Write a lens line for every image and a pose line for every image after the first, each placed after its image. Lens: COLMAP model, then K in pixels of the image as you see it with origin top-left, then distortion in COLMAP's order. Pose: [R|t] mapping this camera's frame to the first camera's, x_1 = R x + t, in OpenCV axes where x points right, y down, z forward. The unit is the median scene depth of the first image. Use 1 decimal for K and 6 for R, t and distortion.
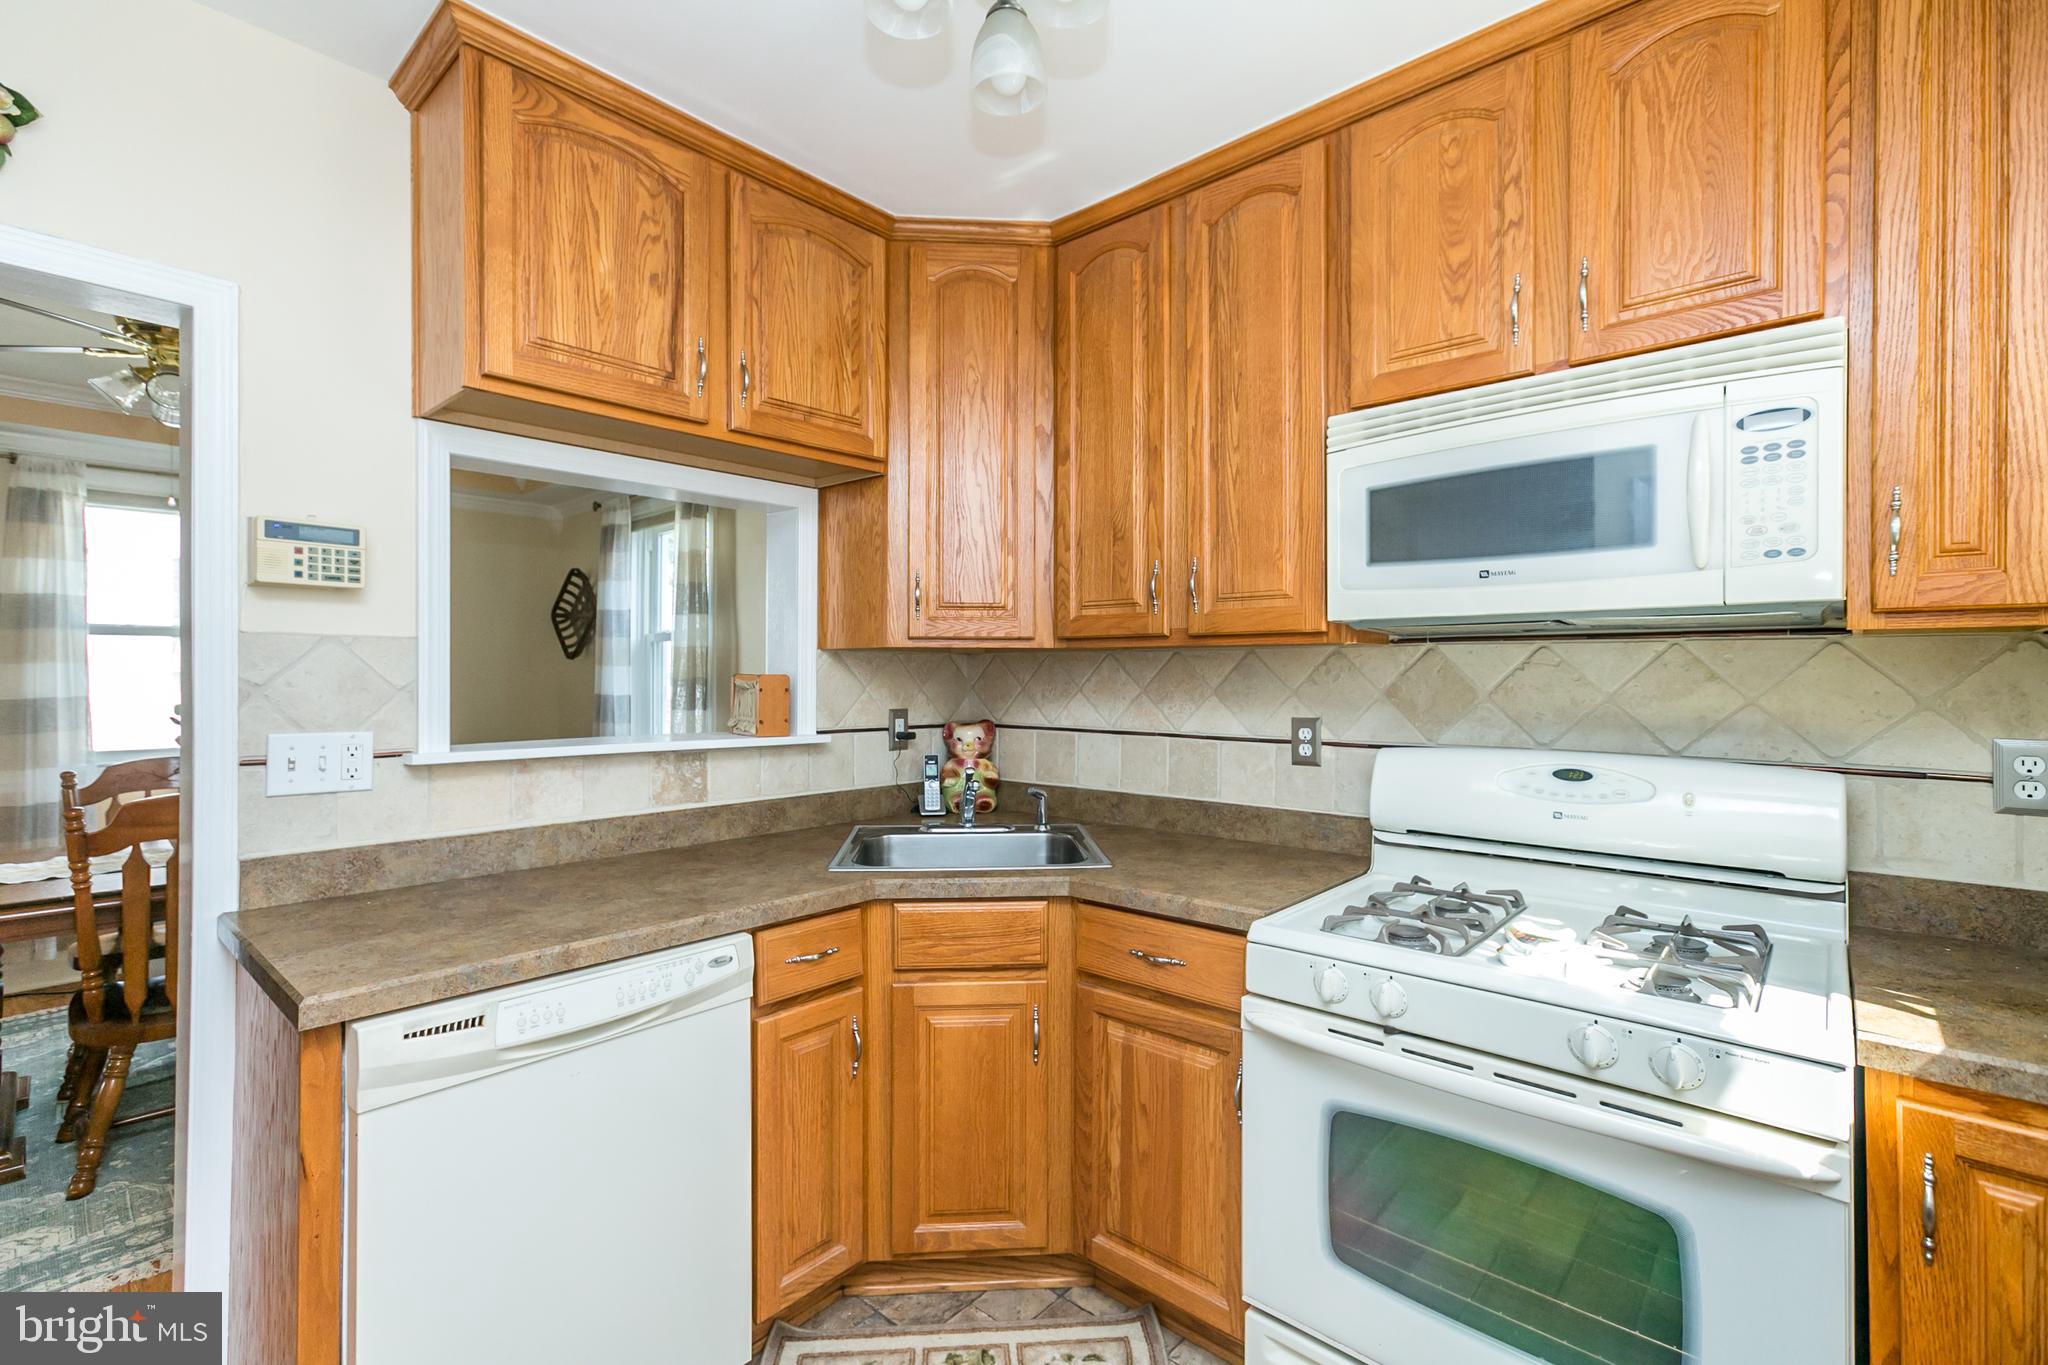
lens RADIAL K [[914.2, 0, 1009.3], [0, 914.2, 677.0], [0, 0, 1]] dist [0.001373, 0.000483]
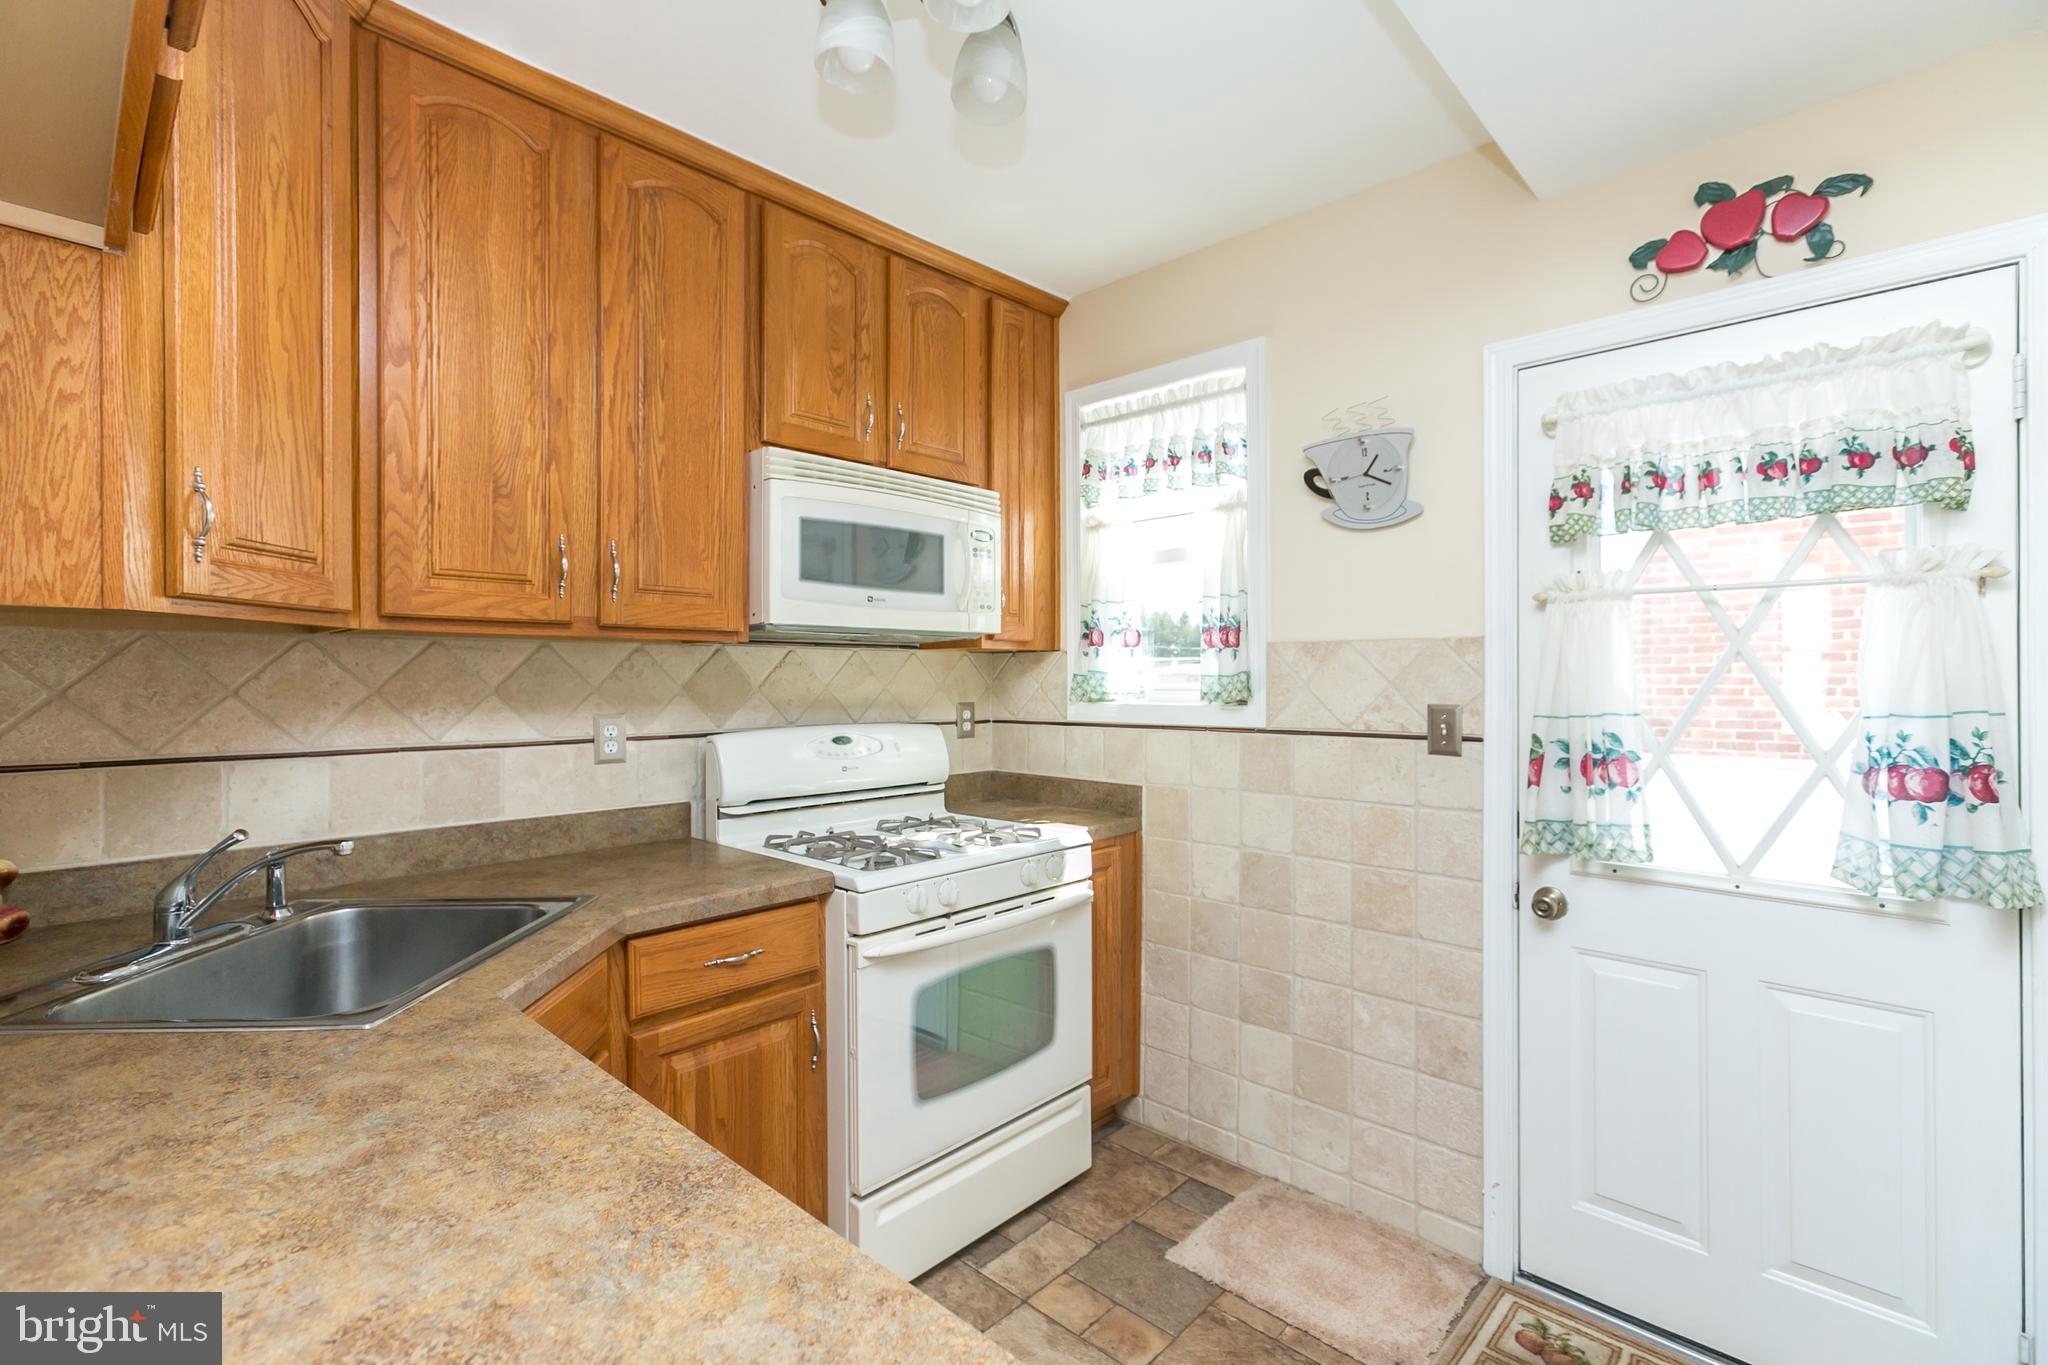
lens RADIAL K [[914.2, 0, 1009.3], [0, 914.2, 677.0], [0, 0, 1]] dist [0.001373, 0.000483]
pose [[0.026660, -0.000203, 0.999645, -0.737149], [0.005633, 0.999984, 0.000052, 0.007524], [-0.999629, 0.005629, 0.026661, 0.619643]]
